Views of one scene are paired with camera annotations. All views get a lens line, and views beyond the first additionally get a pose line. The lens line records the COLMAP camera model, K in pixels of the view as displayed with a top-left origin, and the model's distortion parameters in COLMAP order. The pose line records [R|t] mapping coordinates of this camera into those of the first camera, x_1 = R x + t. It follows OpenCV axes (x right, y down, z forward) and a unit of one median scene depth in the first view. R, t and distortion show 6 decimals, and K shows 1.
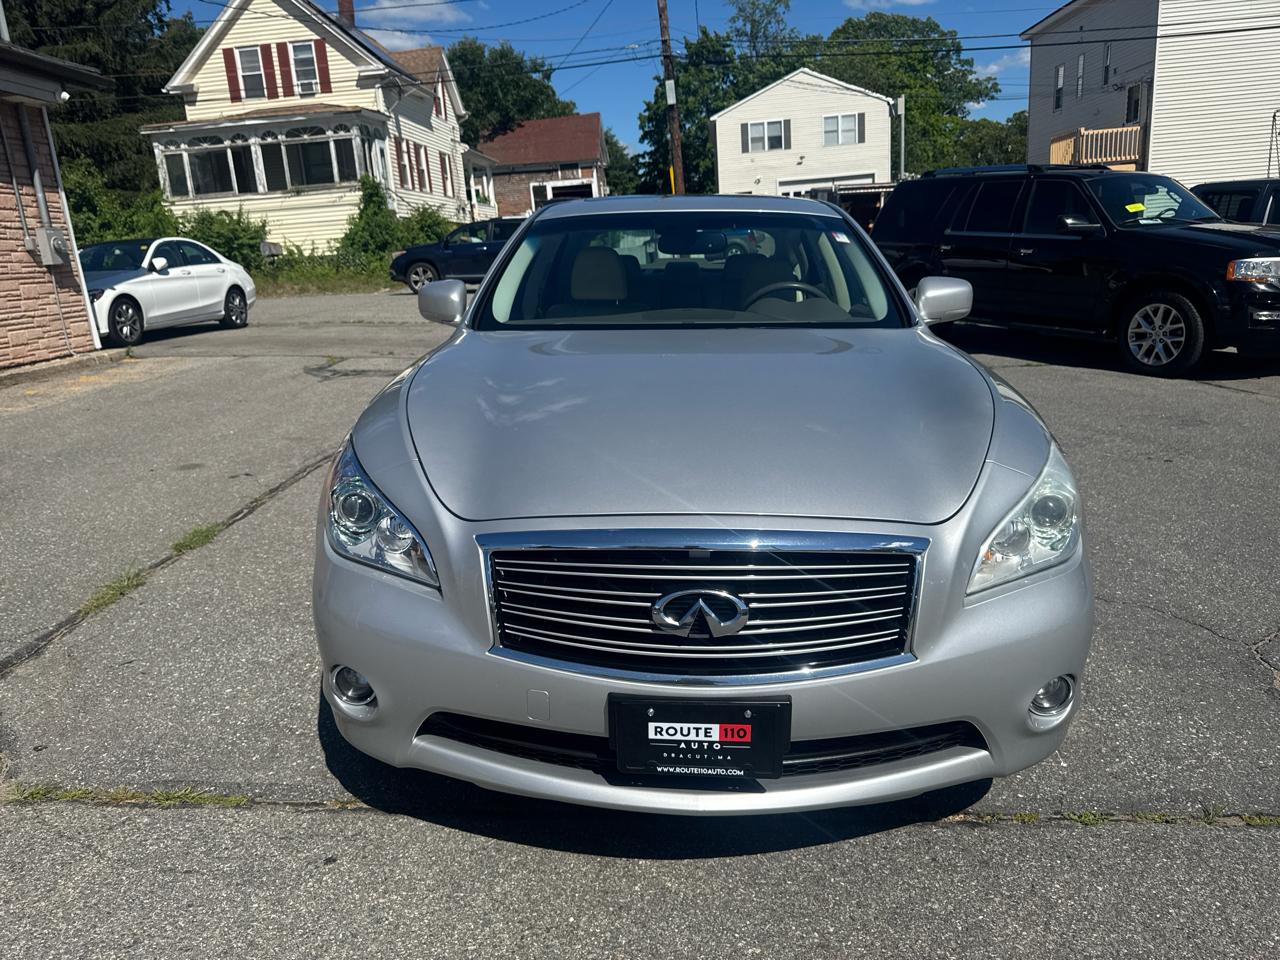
lens RADIAL K [[926.4, 0, 606.6], [0, 926.4, 480.0], [0, 0, 1]] dist [-0.003317, -0.006761]
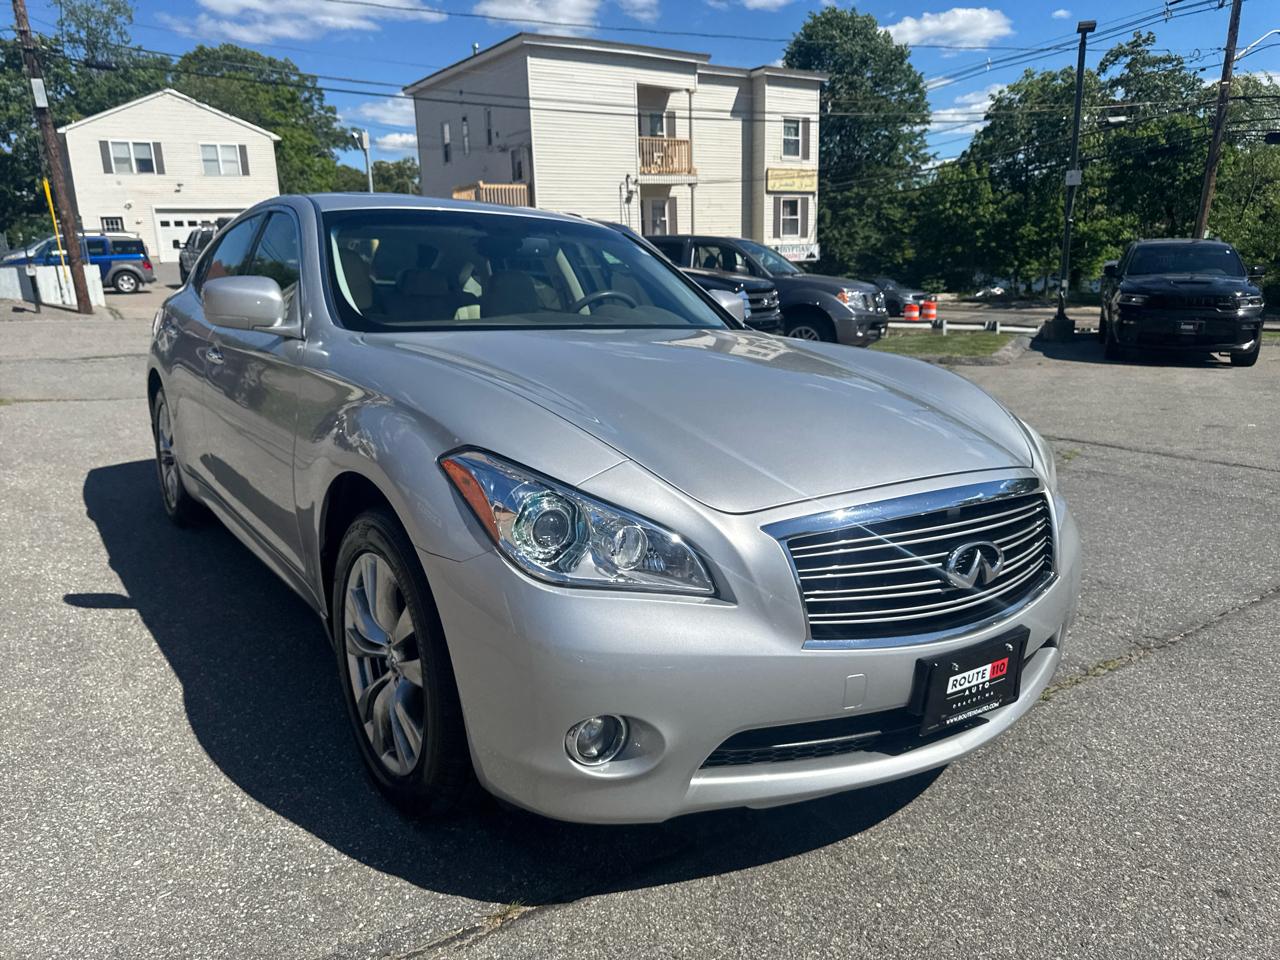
lens RADIAL K [[928.9, 0, 646.2], [0, 928.9, 478.2], [0, 0, 1]] dist [-0.004633, -0.009272]
pose [[0.783150, -0.094995, 0.614534, -0.112211], [0.121451, 0.992597, -0.001339, 0.000088], [-0.609857, 0.075684, 0.788890, 0.050011]]
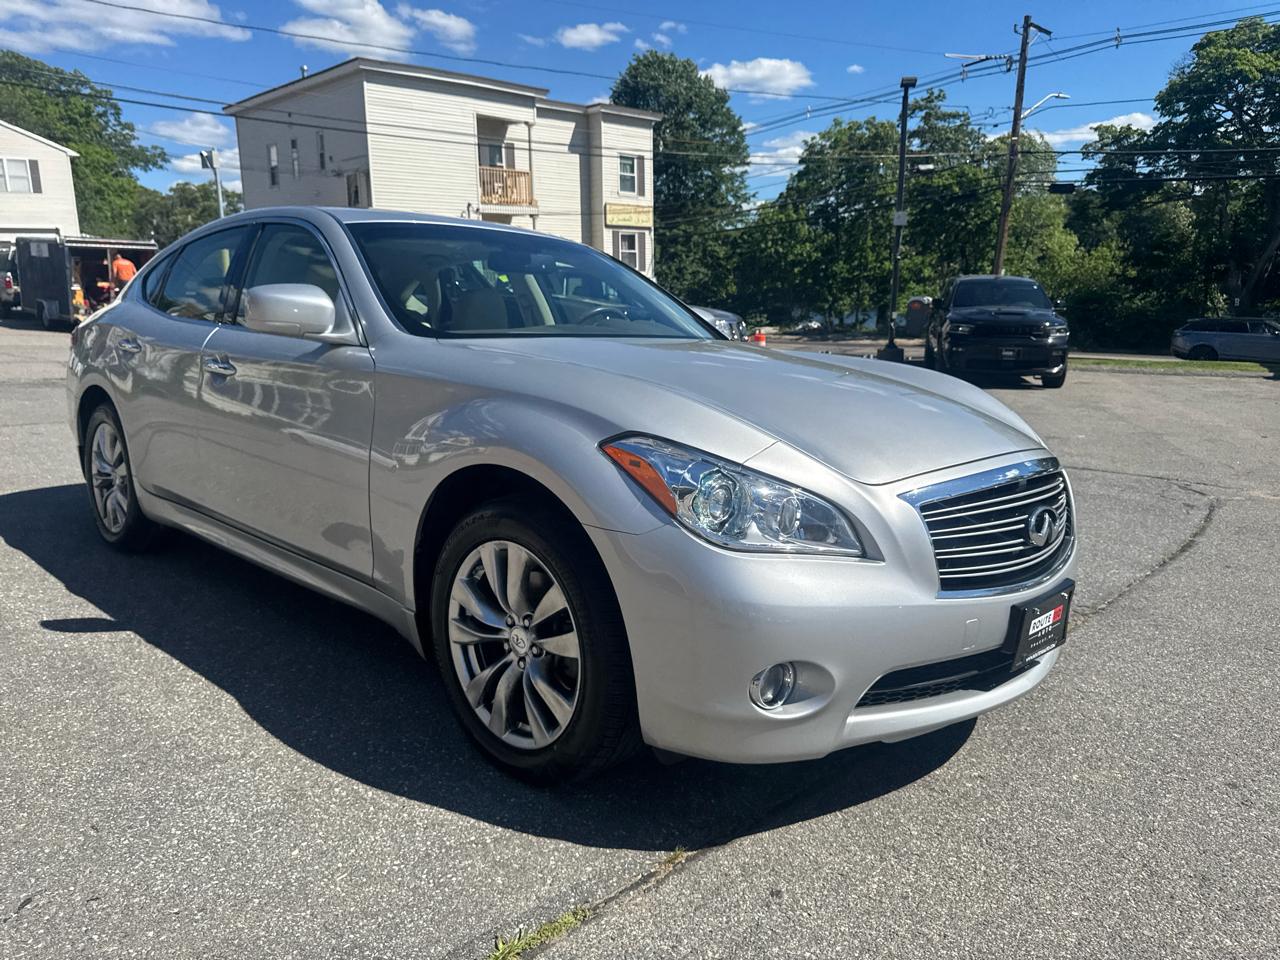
lens RADIAL K [[920.1, 0, 654.6], [0, 920.1, 491.0], [0, 0, 1]] dist [0.001920, -0.019180]
pose [[0.650428, -0.103558, 0.752475, -0.158567], [0.149716, 0.988707, 0.006657, 0.001100], [-0.744666, 0.108328, 0.658587, 0.073973]]
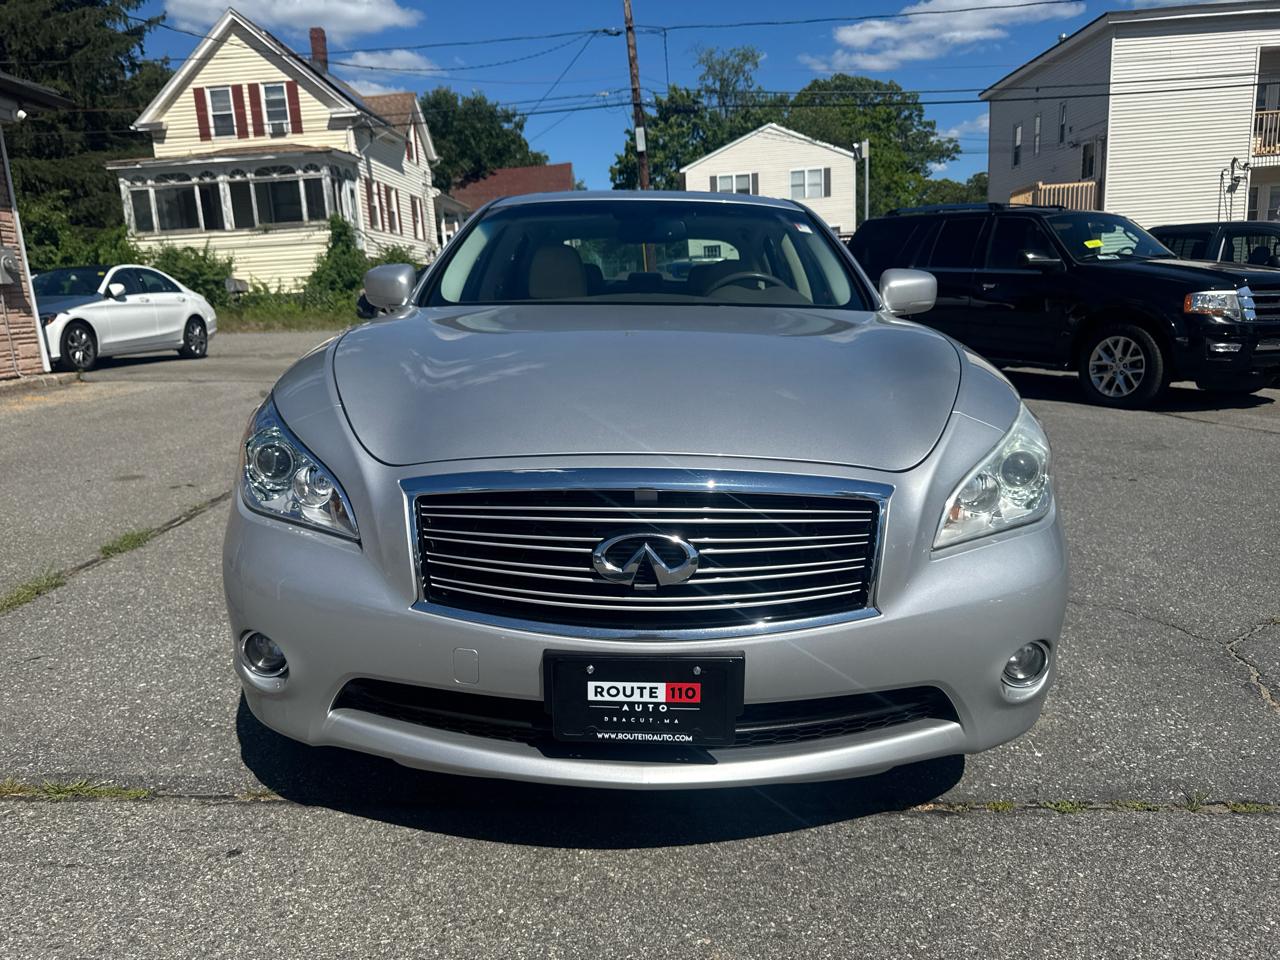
lens RADIAL K [[927.9, 0, 610.3], [0, 927.9, 483.1], [0, 0, 1]] dist [0.001395, -0.012967]
pose [[0.999257, 0.009540, 0.037348, 0.004334], [-0.007720, 0.998789, -0.048580, 0.015087], [-0.037766, 0.048255, 0.998121, 0.011987]]
